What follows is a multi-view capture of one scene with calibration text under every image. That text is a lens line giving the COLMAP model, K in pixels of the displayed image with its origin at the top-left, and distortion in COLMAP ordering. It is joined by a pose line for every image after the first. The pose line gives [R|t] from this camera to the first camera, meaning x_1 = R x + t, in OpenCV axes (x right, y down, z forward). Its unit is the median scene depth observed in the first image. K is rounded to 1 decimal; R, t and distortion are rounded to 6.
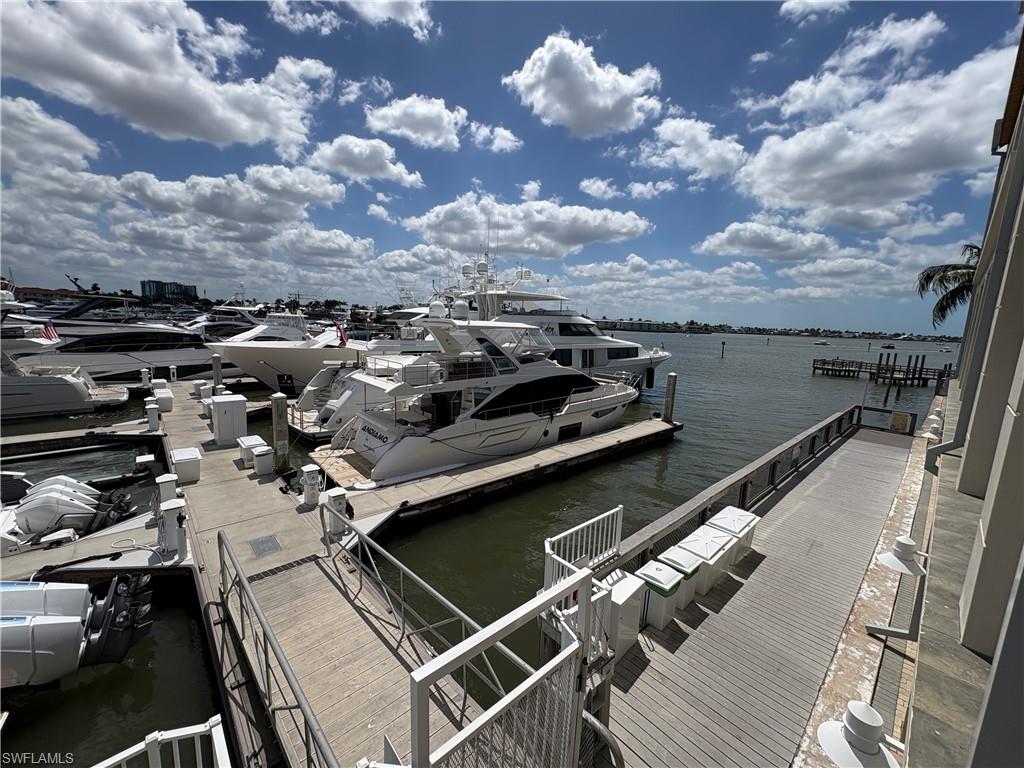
lens RADIAL K [[411.0, 0, 509.4], [0, 411.0, 389.3], [0, 0, 1]] dist [0.000326, -0.000372]
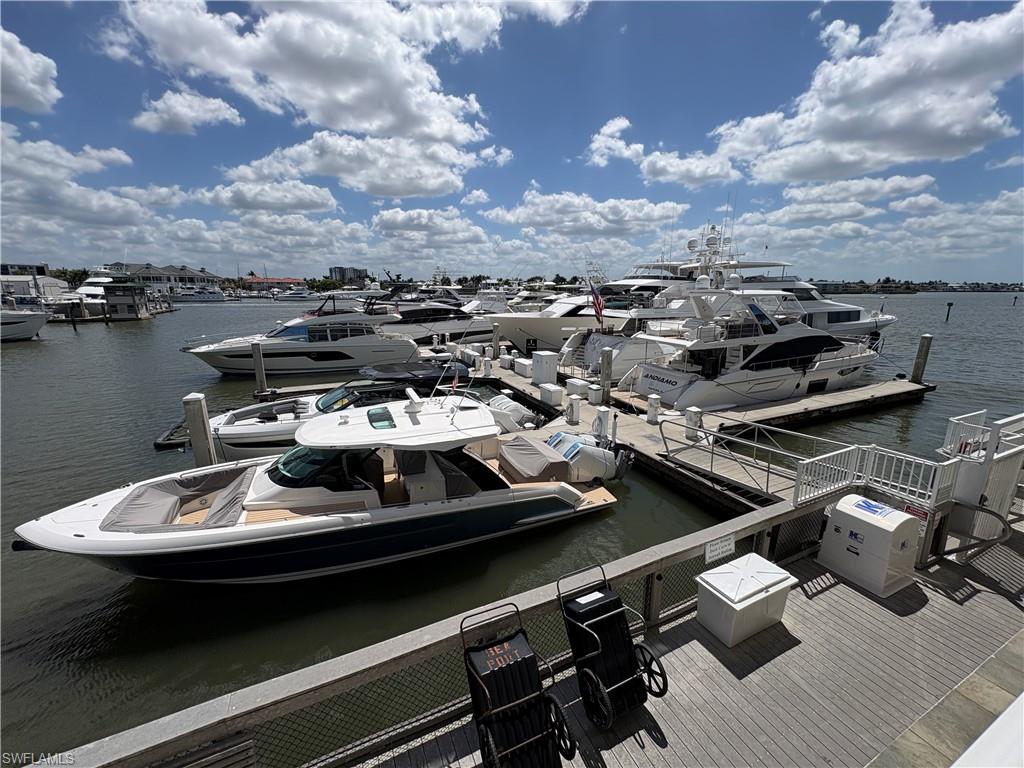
lens RADIAL K [[411.0, 0, 509.4], [0, 411.0, 389.3], [0, 0, 1]] dist [0.000326, -0.000372]
pose [[0.951771, 0.031484, -0.305190, -0.363929], [-0.009715, 0.997315, 0.072589, 0.043890], [0.306656, -0.066124, 0.949521, -0.381544]]
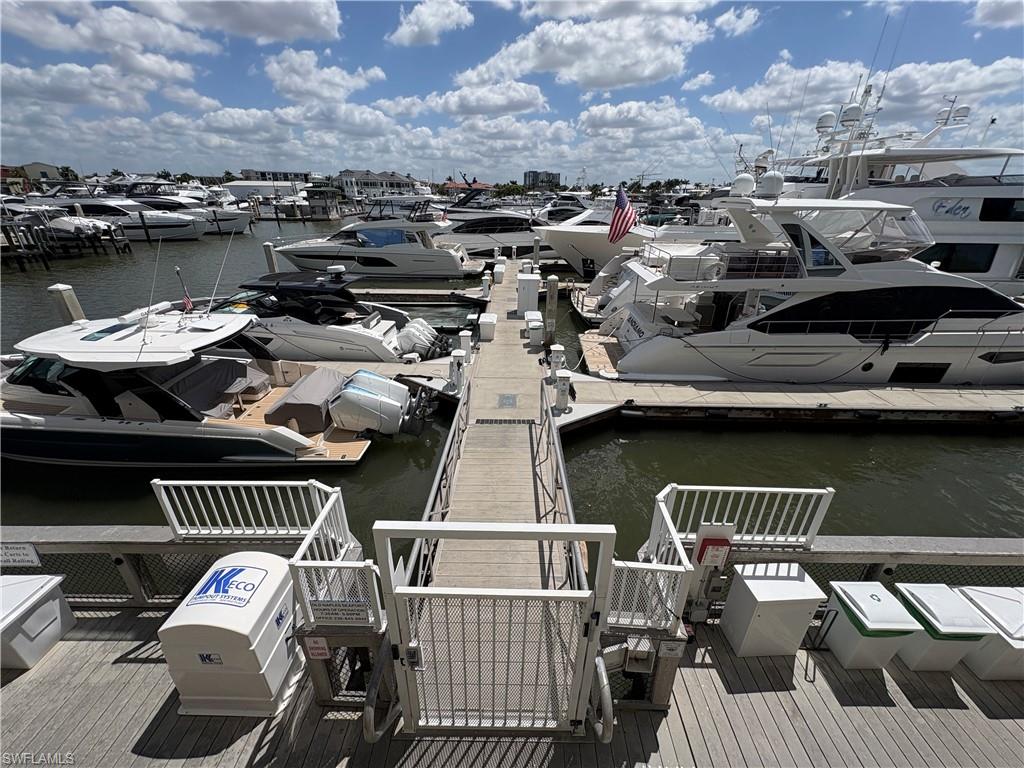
lens RADIAL K [[411.1, 0, 510.2], [0, 411.1, 382.0], [0, 0, 1]] dist [-0.004440, -0.000664]
pose [[0.726464, 0.252480, -0.639143, 0.108624], [-0.089374, 0.956875, 0.276409, -0.009874], [0.681367, -0.143678, 0.717701, 0.071689]]
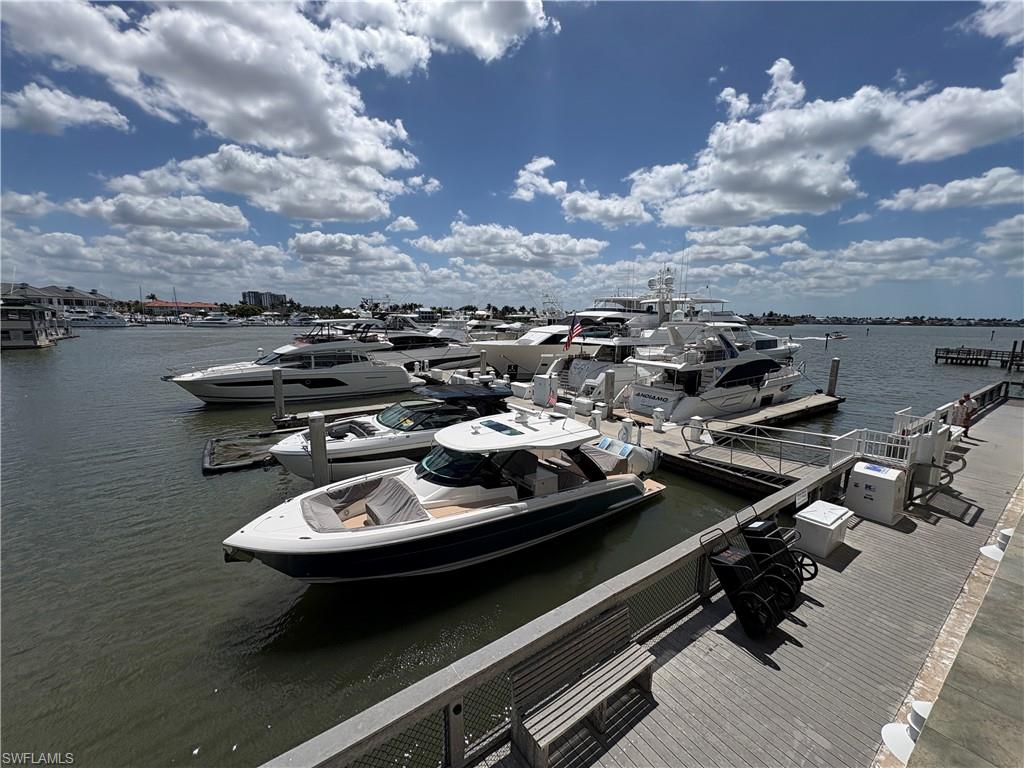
lens RADIAL K [[409.1, 0, 509.7], [0, 409.1, 410.9], [0, 0, 1]] dist [0.000374, -0.000368]
pose [[0.990185, 0.001112, -0.139756, -0.603627], [0.006782, 0.998408, 0.055999, 0.064363], [0.139596, -0.056397, 0.988601, -0.567990]]
